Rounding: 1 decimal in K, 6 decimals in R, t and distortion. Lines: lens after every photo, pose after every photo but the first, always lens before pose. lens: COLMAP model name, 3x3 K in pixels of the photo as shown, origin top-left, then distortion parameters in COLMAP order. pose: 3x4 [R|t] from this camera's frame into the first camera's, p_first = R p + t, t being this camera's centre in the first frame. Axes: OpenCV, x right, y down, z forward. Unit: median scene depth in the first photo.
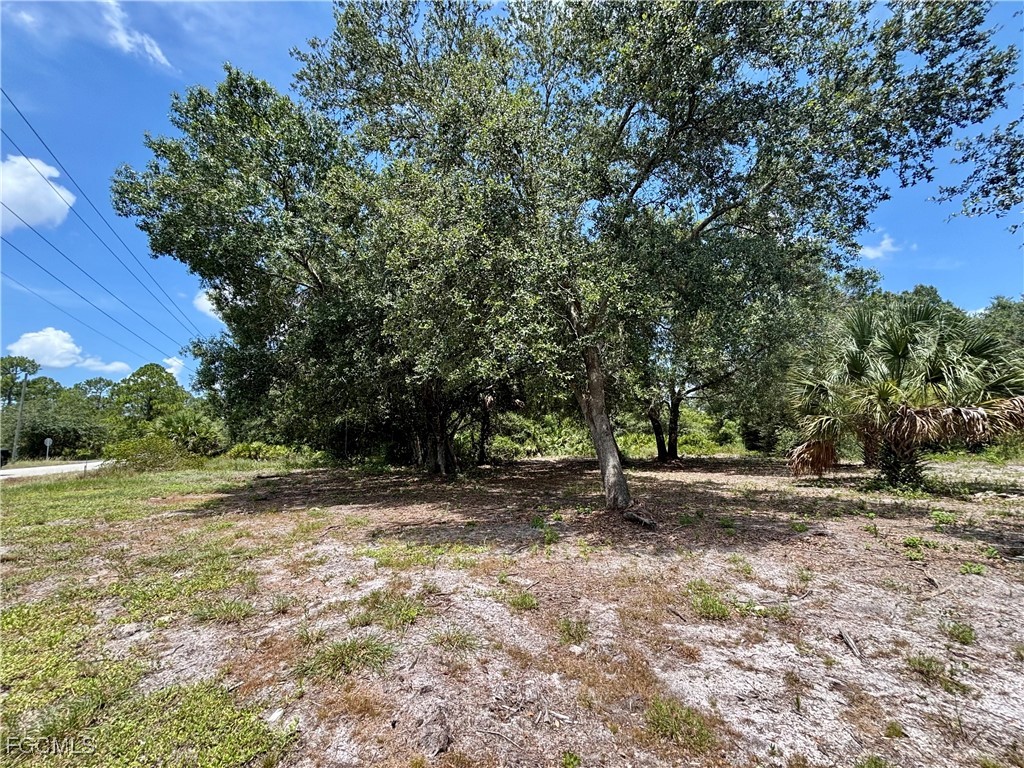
lens RADIAL K [[411.6, 0, 512.4], [0, 411.6, 381.7], [0, 0, 1]] dist [0.000762, -0.000235]
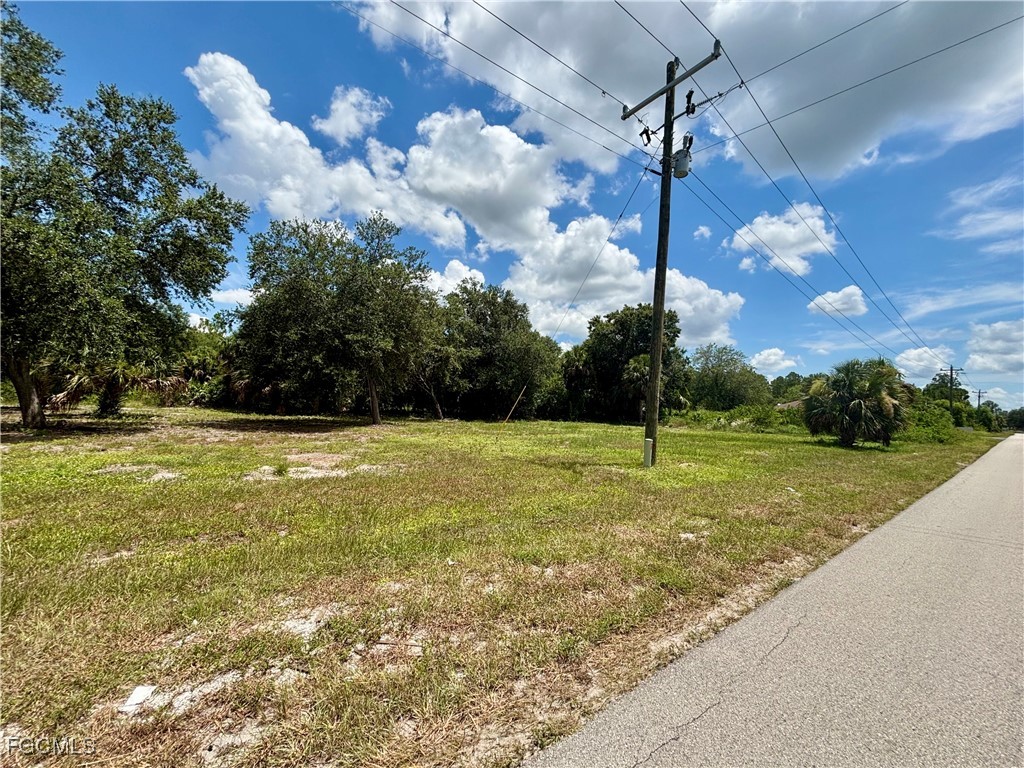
lens RADIAL K [[411.6, 0, 513.1], [0, 411.6, 381.8], [0, 0, 1]] dist [0.000762, -0.000235]
pose [[-0.207529, 0.061117, 0.976318, -1.740727], [-0.187388, 0.977080, -0.100997, -0.073426], [-0.960113, -0.203910, -0.191319, -0.503743]]
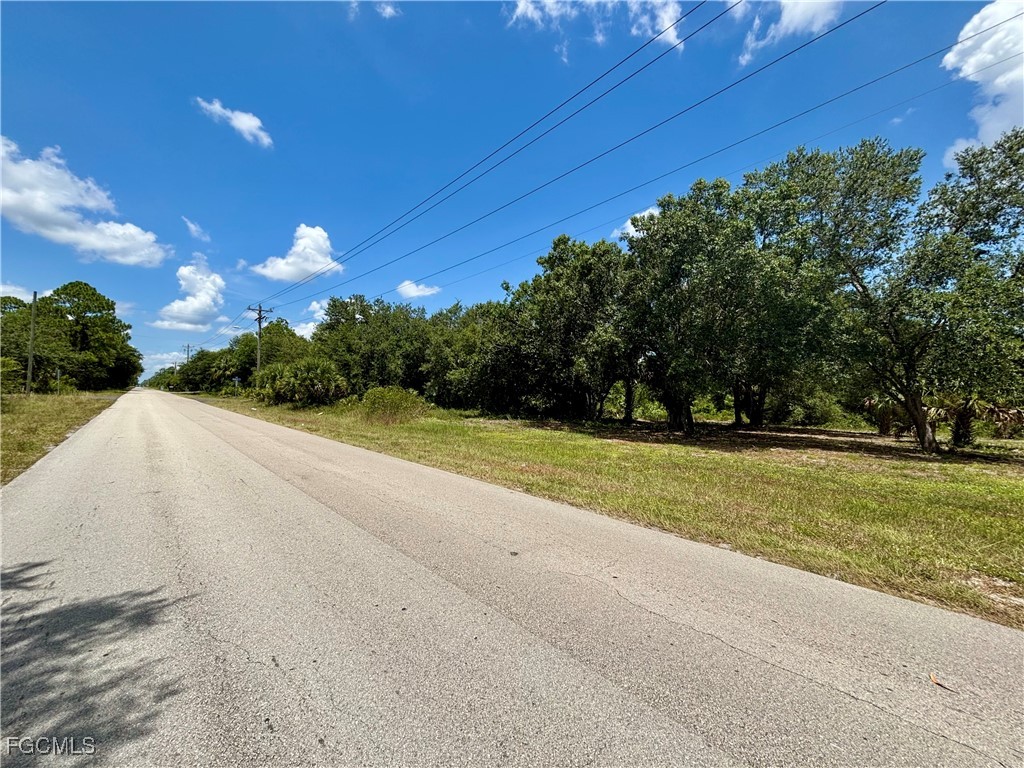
lens RADIAL K [[411.6, 0, 507.5], [0, 411.6, 386.0], [0, 0, 1]] dist [0.000762, -0.000235]
pose [[0.966604, 0.060574, 0.249013, -2.245954], [-0.089781, 0.990126, 0.107654, -0.058432], [-0.240034, -0.126415, 0.962498, -0.447926]]
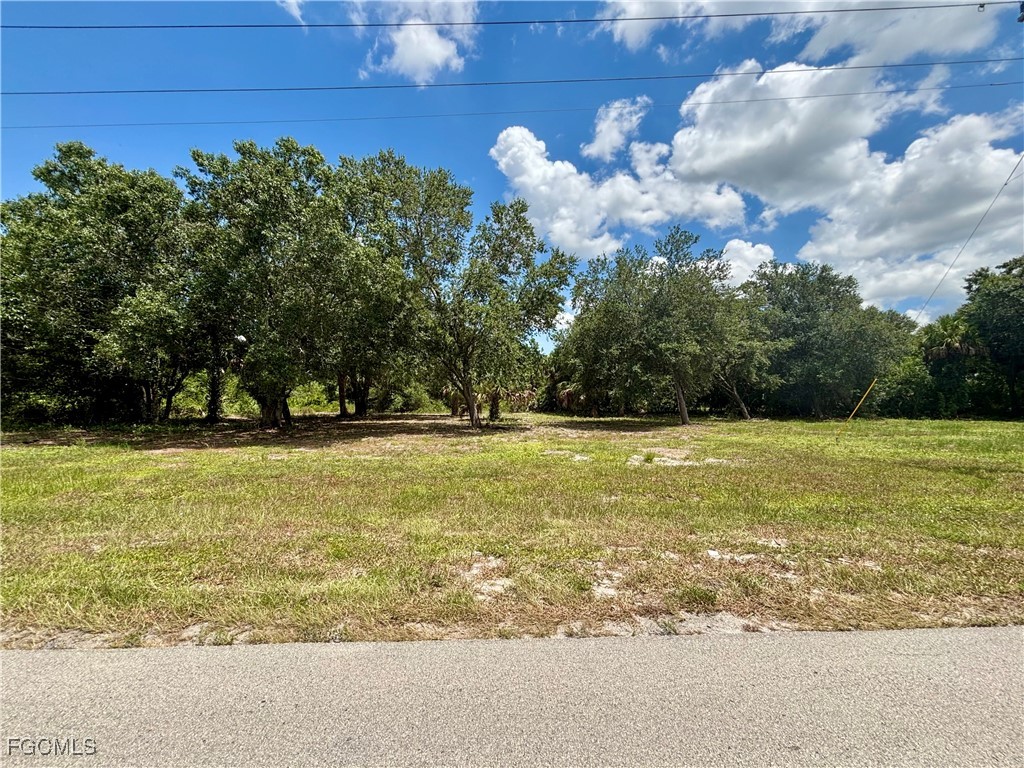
lens RADIAL K [[411.6, 0, 514.2], [0, 411.6, 385.1], [0, 0, 1]] dist [0.000762, -0.000235]
pose [[0.431068, 0.046733, 0.901108, -1.995144], [-0.142931, 0.989586, 0.017053, -0.055191], [-0.890927, -0.136147, 0.433259, -0.359172]]
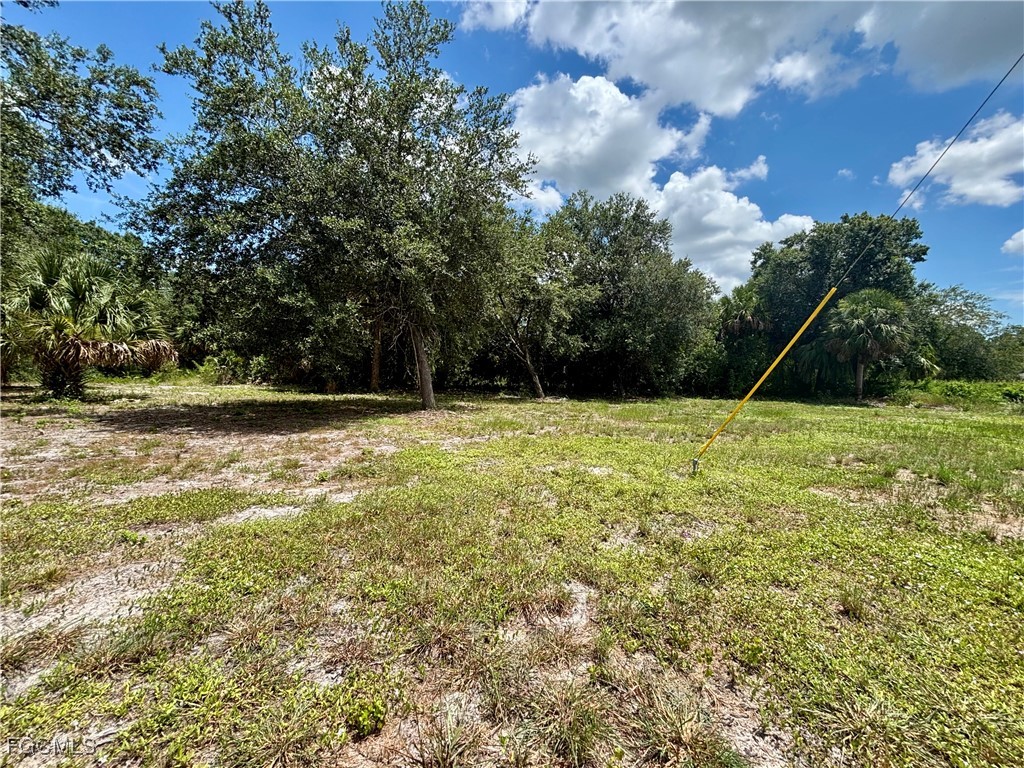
lens RADIAL K [[411.6, 0, 511.4], [0, 411.6, 382.5], [0, 0, 1]] dist [0.000762, -0.000235]
pose [[0.039946, 0.002156, 0.999200, -0.385958], [-0.177839, 0.984047, 0.004986, -0.069491], [-0.983248, -0.177896, 0.039692, -0.567012]]
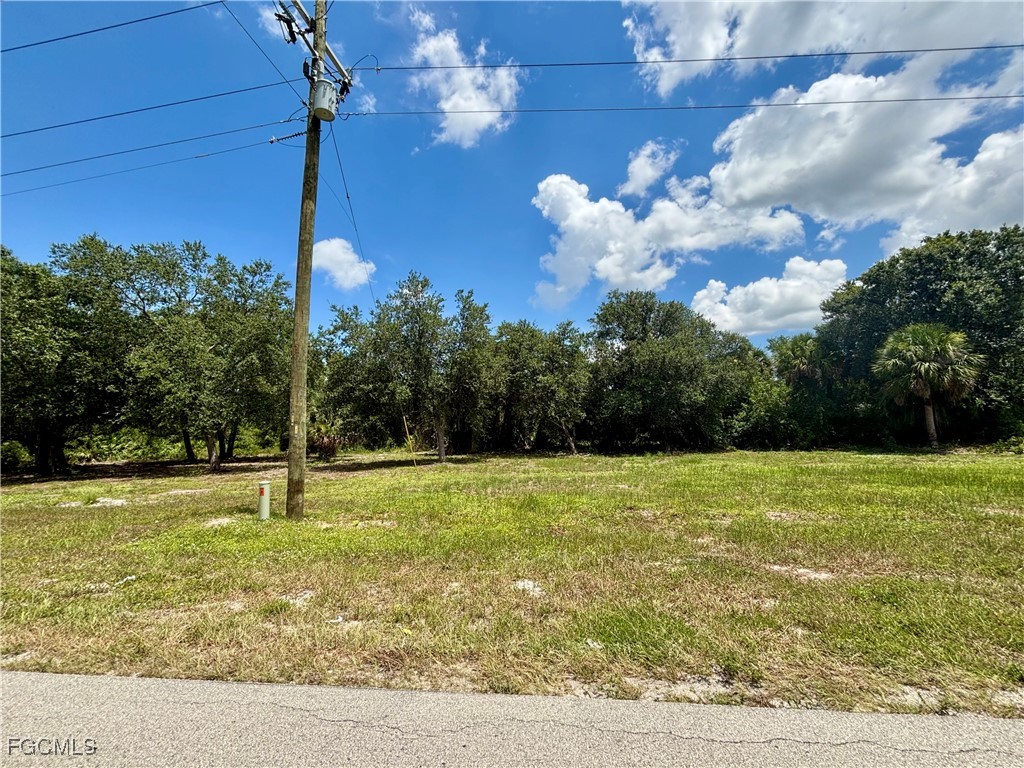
lens RADIAL K [[411.6, 0, 509.6], [0, 411.6, 382.4], [0, 0, 1]] dist [0.000762, -0.000235]
pose [[0.552064, 0.113170, 0.826086, -1.016701], [-0.107454, 0.992141, -0.064108, -0.325567], [-0.826849, -0.053375, 0.559886, -2.190721]]
